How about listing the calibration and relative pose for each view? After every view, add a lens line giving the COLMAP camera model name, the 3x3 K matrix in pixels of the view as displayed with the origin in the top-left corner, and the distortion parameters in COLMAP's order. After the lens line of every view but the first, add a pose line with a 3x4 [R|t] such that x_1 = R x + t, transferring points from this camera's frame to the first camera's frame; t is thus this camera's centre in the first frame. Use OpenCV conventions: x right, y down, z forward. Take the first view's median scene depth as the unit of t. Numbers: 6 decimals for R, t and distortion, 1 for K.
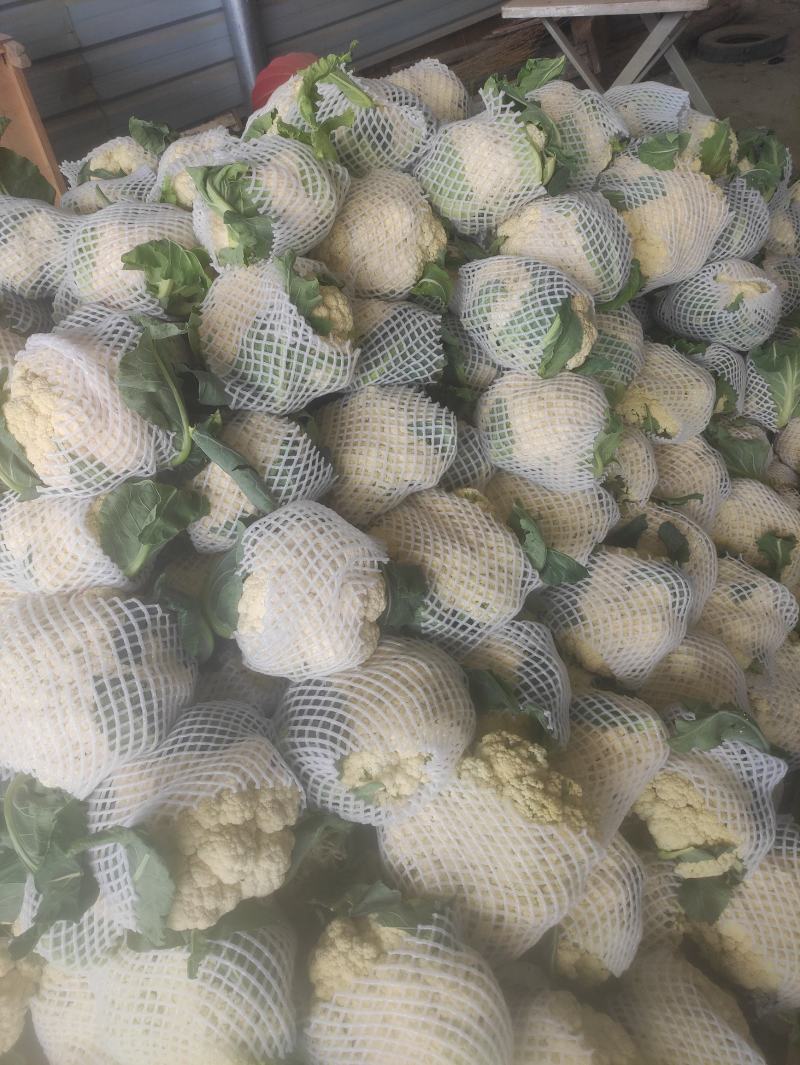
lens RADIAL K [[776.9, 0, 400.0], [0, 776.9, 532.5], [0, 0, 1]] dist [-0.004638, -0.002442]
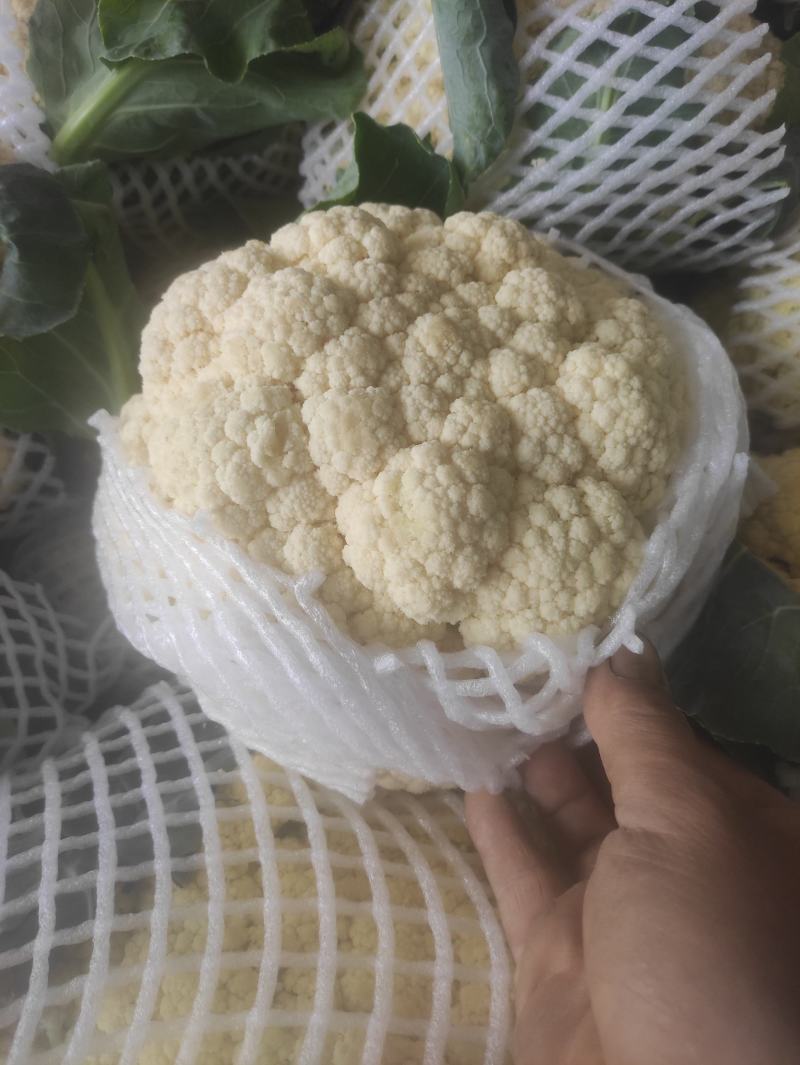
lens RADIAL K [[776.9, 0, 400.0], [0, 776.9, 532.5], [0, 0, 1]] dist [-0.004638, -0.002442]
pose [[0.642675, 0.538549, -0.544916, 0.048209], [-0.530781, 0.825884, 0.190230, 0.048335], [0.552486, 0.166975, 0.816627, 0.759448]]
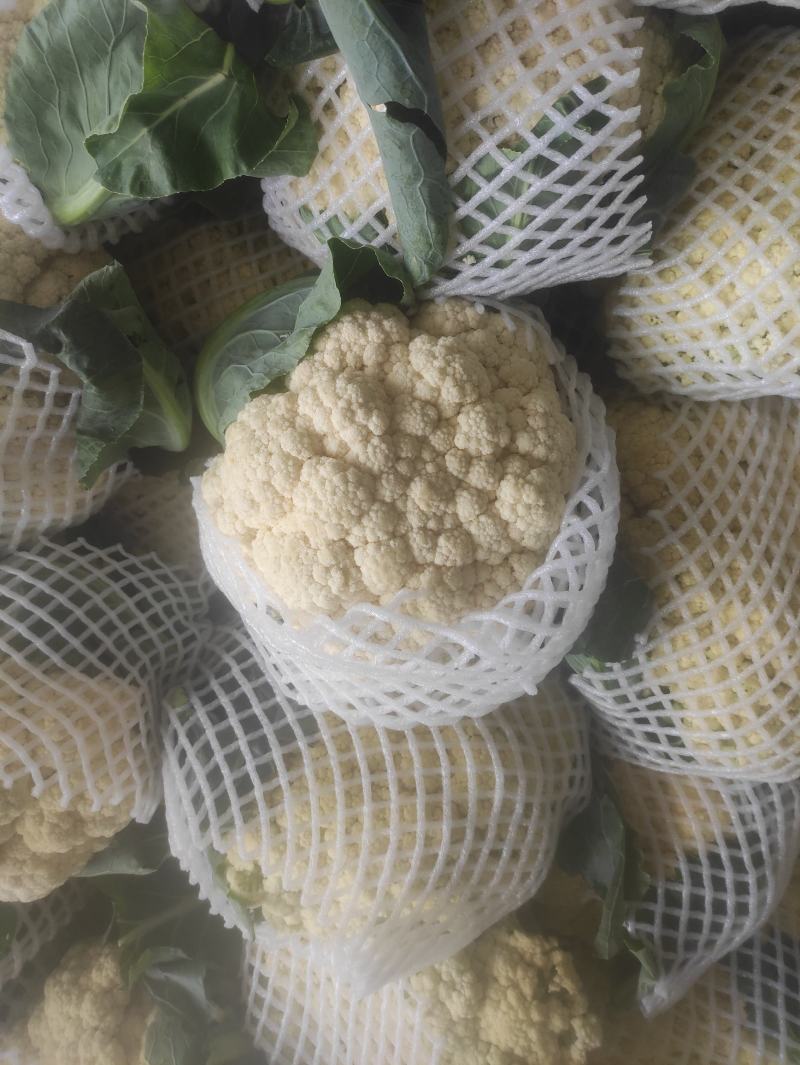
lens RADIAL K [[776.9, 0, 400.0], [0, 776.9, 532.5], [0, 0, 1]] dist [-0.004638, -0.002442]
pose [[0.754450, 0.637989, -0.154192, -0.032362], [-0.473883, 0.692004, 0.544578, -0.134928], [0.454136, -0.337788, 0.824415, 0.628070]]
